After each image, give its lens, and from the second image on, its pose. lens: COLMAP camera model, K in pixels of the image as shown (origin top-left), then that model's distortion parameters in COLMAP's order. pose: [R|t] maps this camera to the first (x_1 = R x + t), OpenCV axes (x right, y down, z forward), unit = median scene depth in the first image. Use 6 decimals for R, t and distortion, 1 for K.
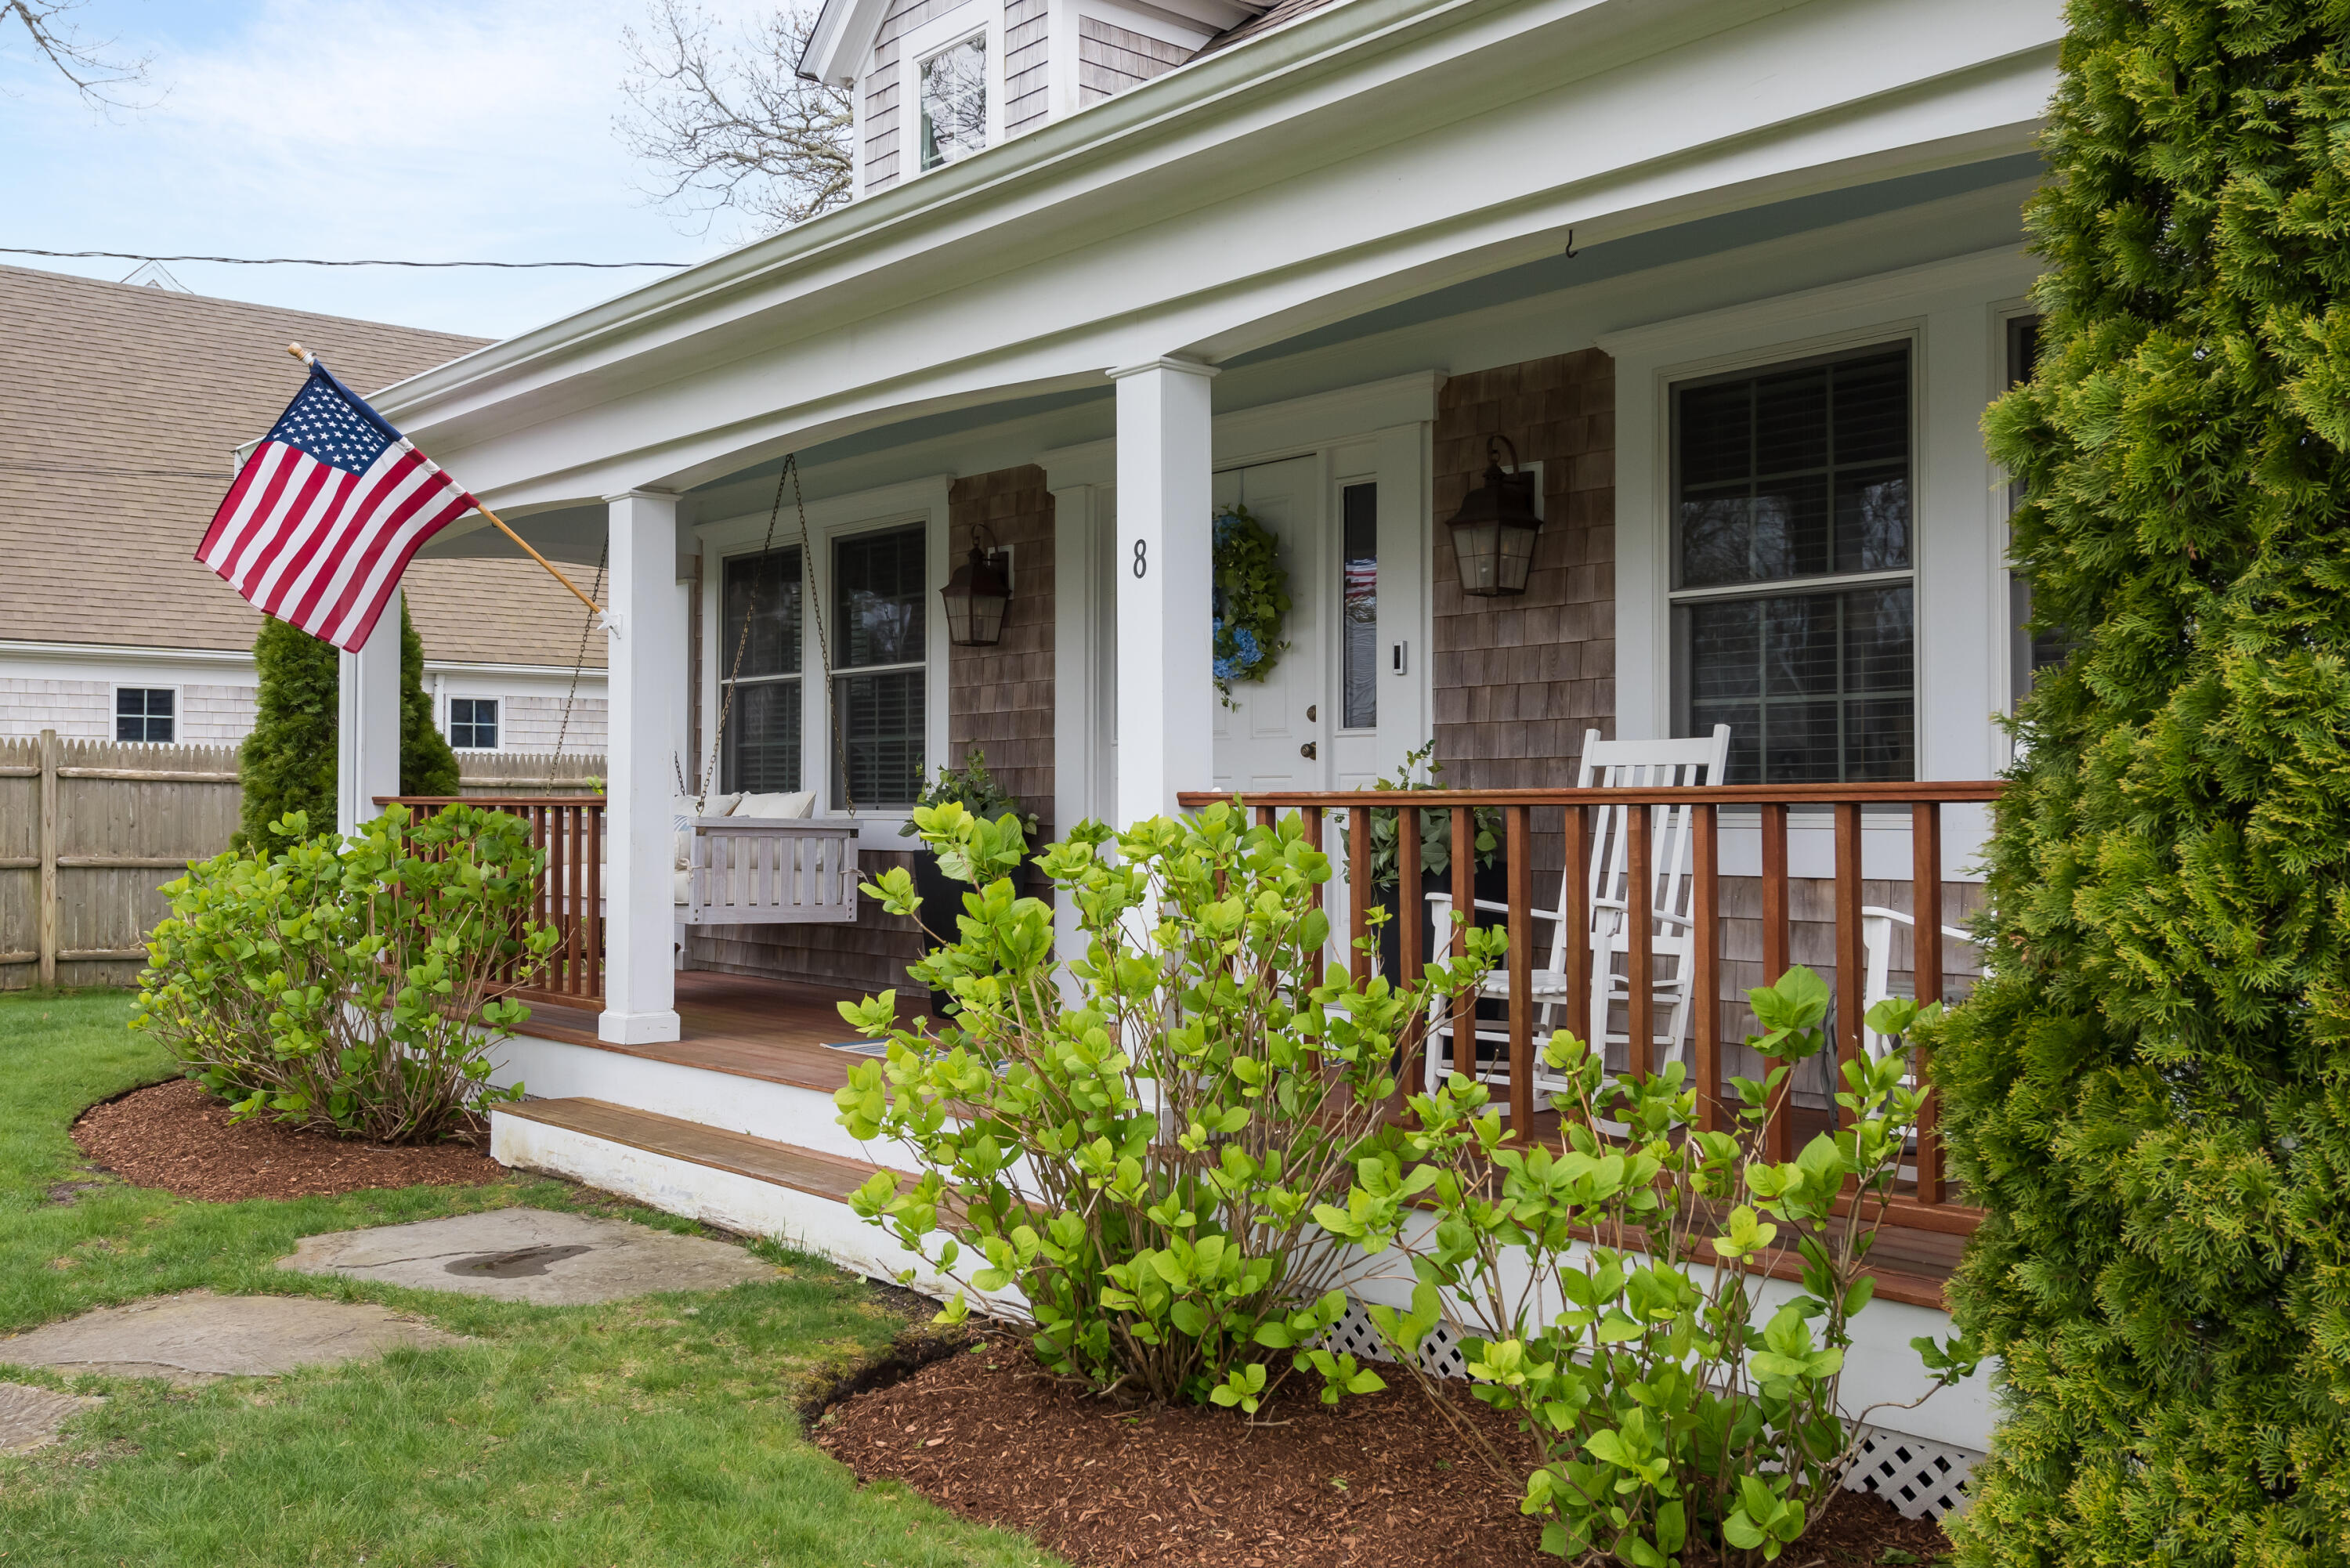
lens RADIAL K [[1581.2, 0, 1159.3], [0, 1581.2, 710.3], [0, 0, 1]] dist [0.038584, -0.032453]
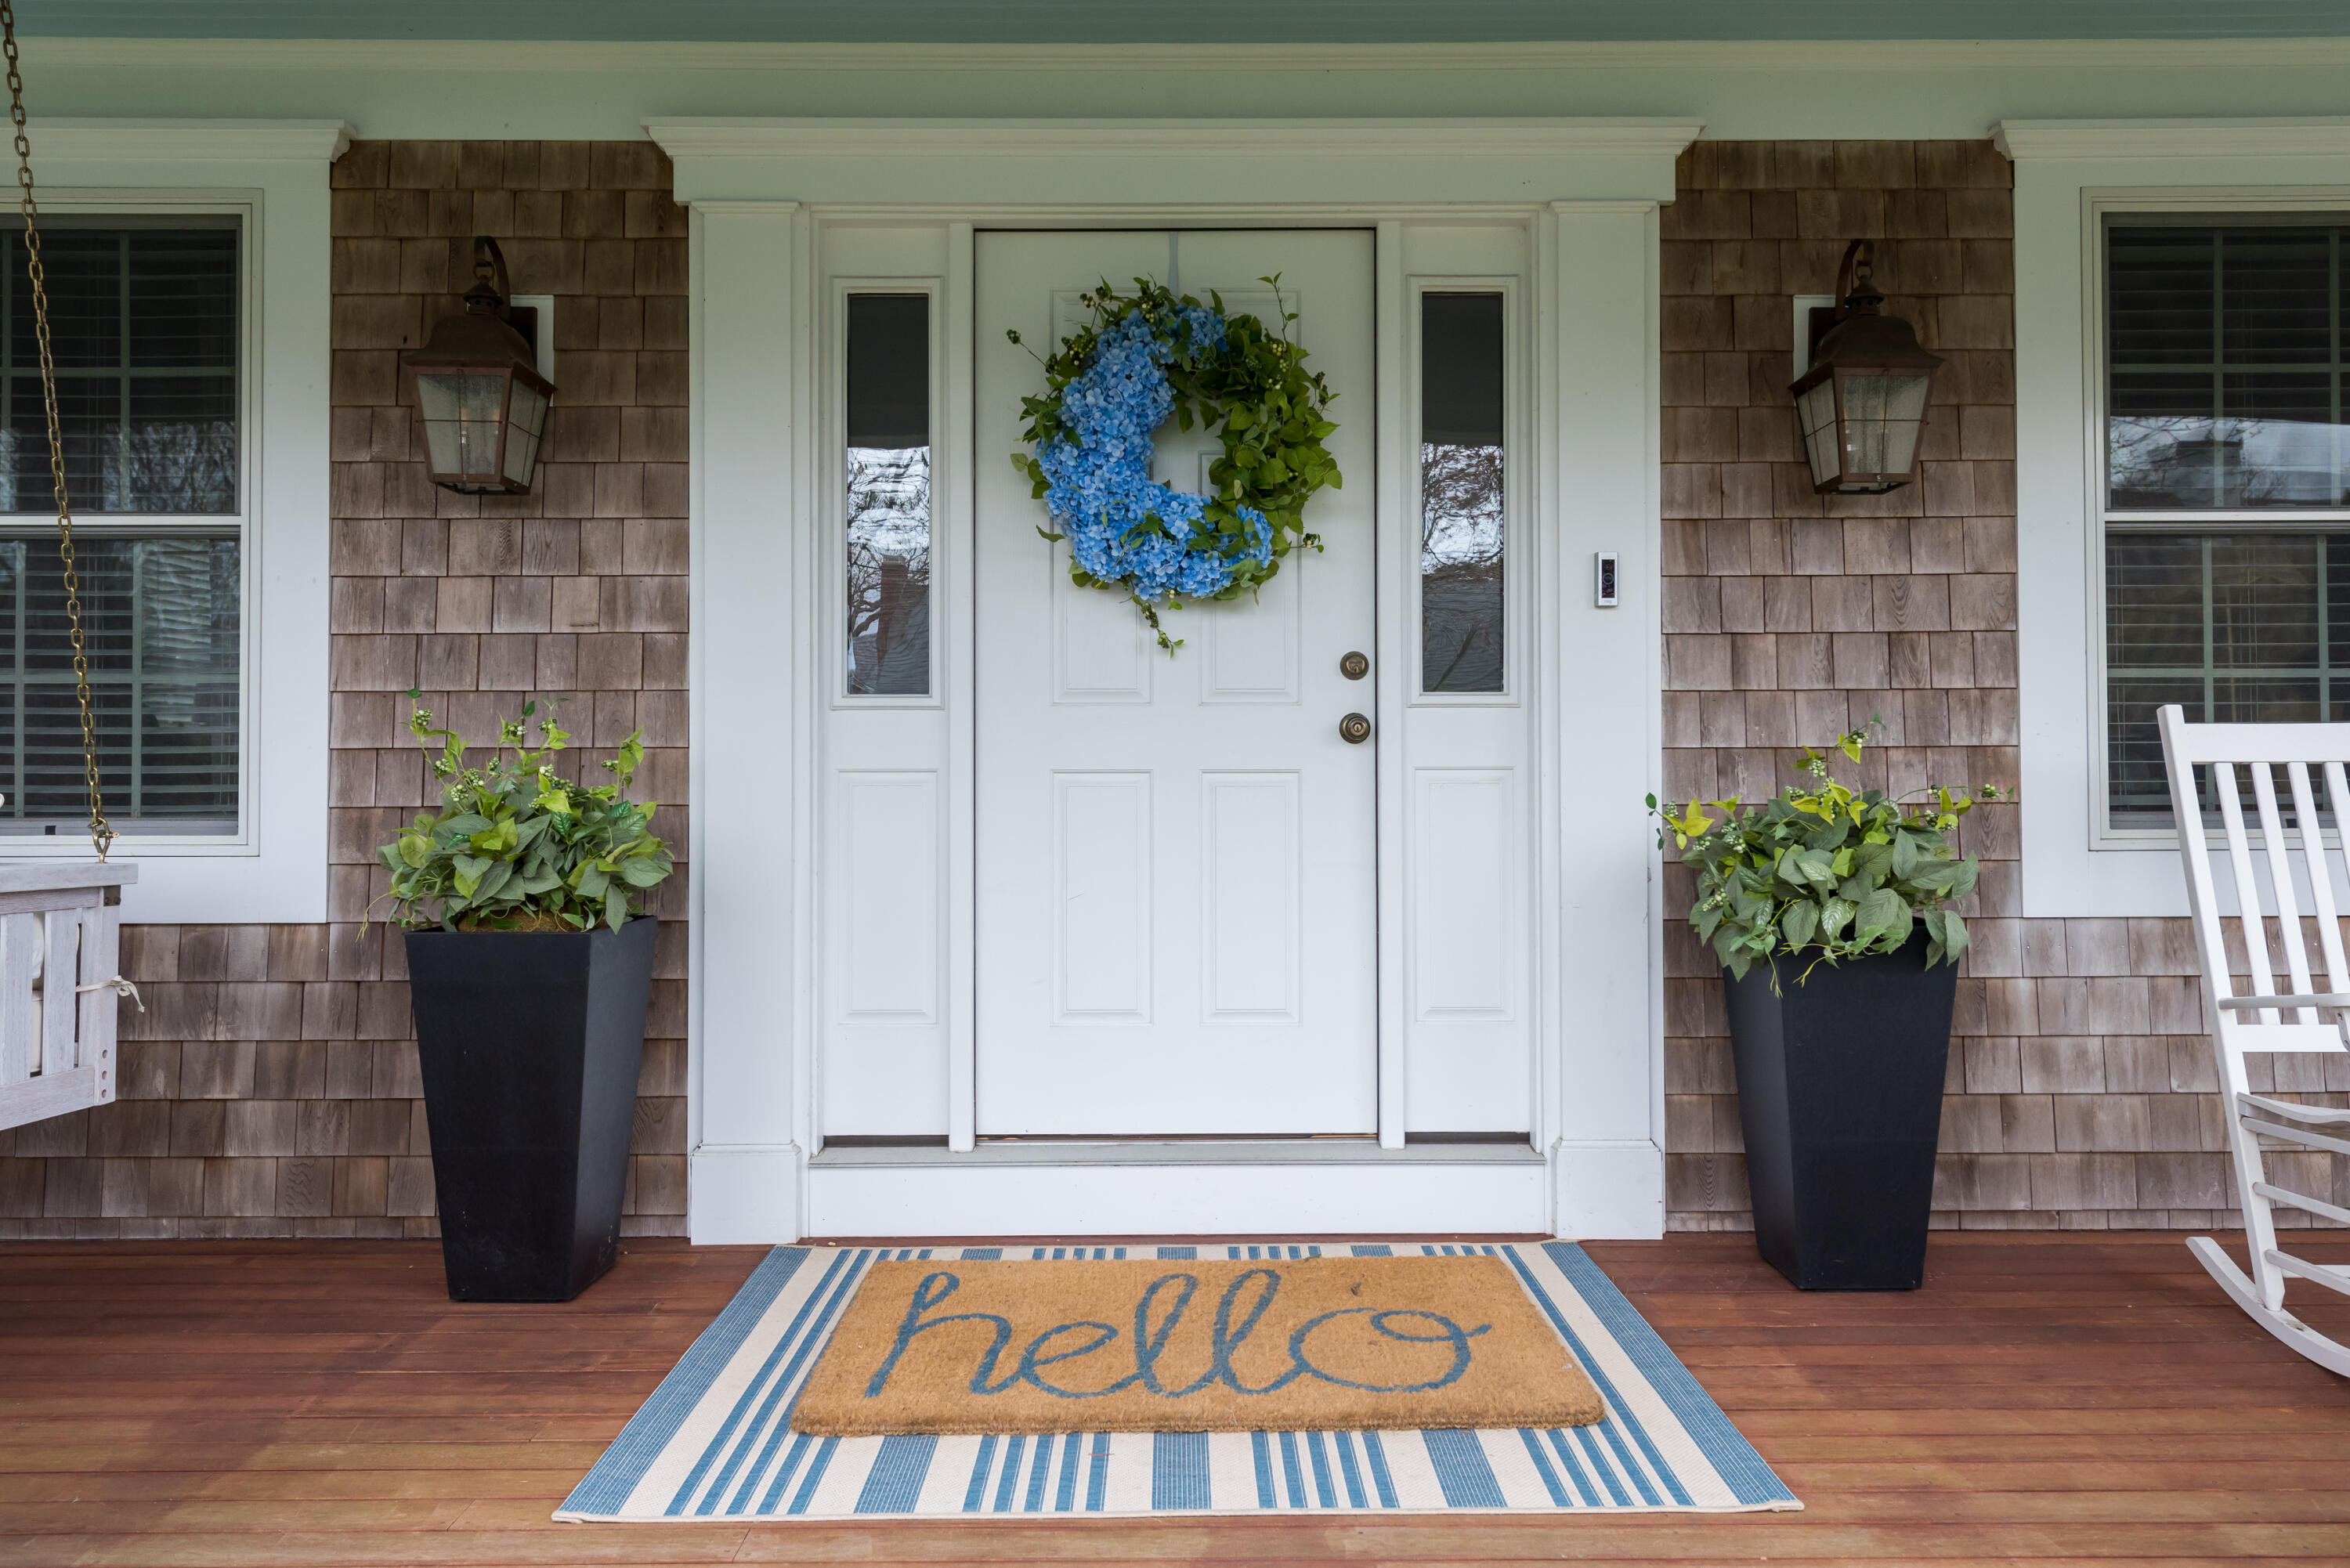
lens RADIAL K [[1496.4, 0, 1179.5], [0, 1496.4, 760.7], [0, 0, 1]] dist [-0.000742, -0.000948]
pose [[0.714890, 0.001727, 0.699235, -0.280259], [-0.035167, 0.998820, 0.033488, 0.017512], [-0.698352, -0.048530, 0.714107, 0.524909]]
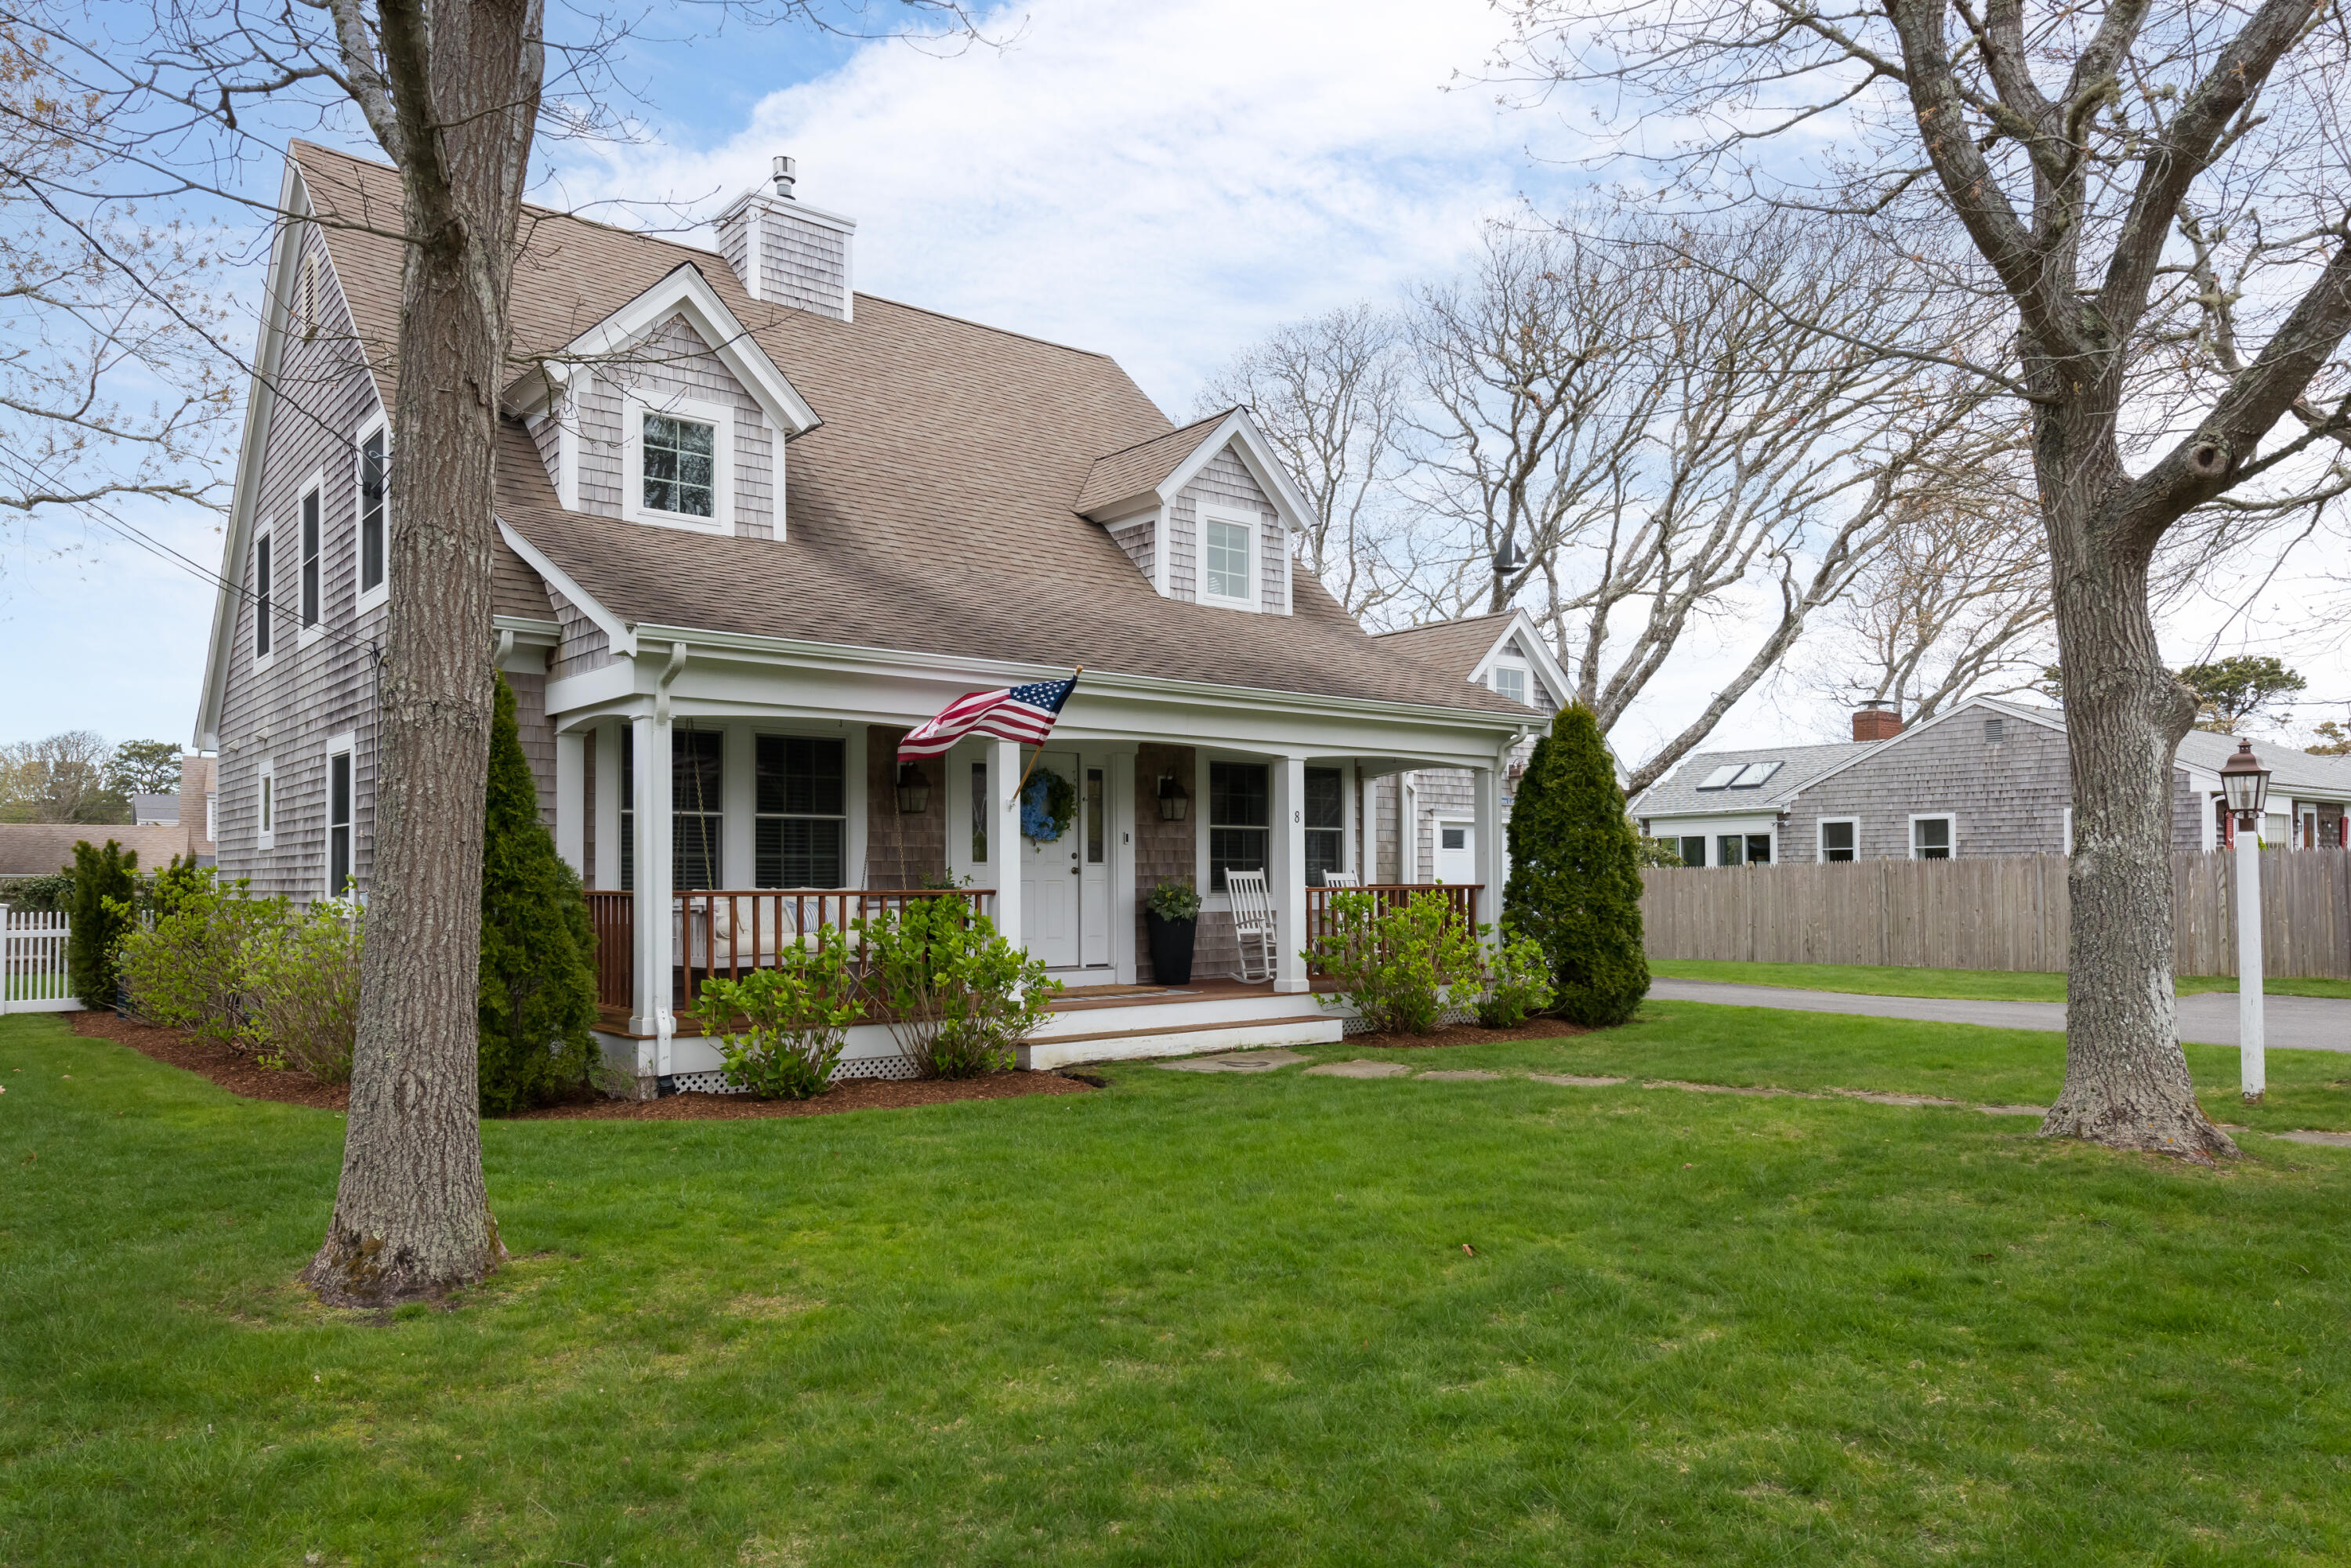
lens RADIAL K [[1581.9, 0, 1159.8], [0, 1581.9, 710.3], [0, 0, 1]] dist [0.038584, -0.032453]
pose [[0.138212, 0.100659, 0.985274, -1.931612], [-0.060311, 0.993831, -0.093073, -0.001036], [-0.988565, -0.046560, 0.143430, 0.420150]]
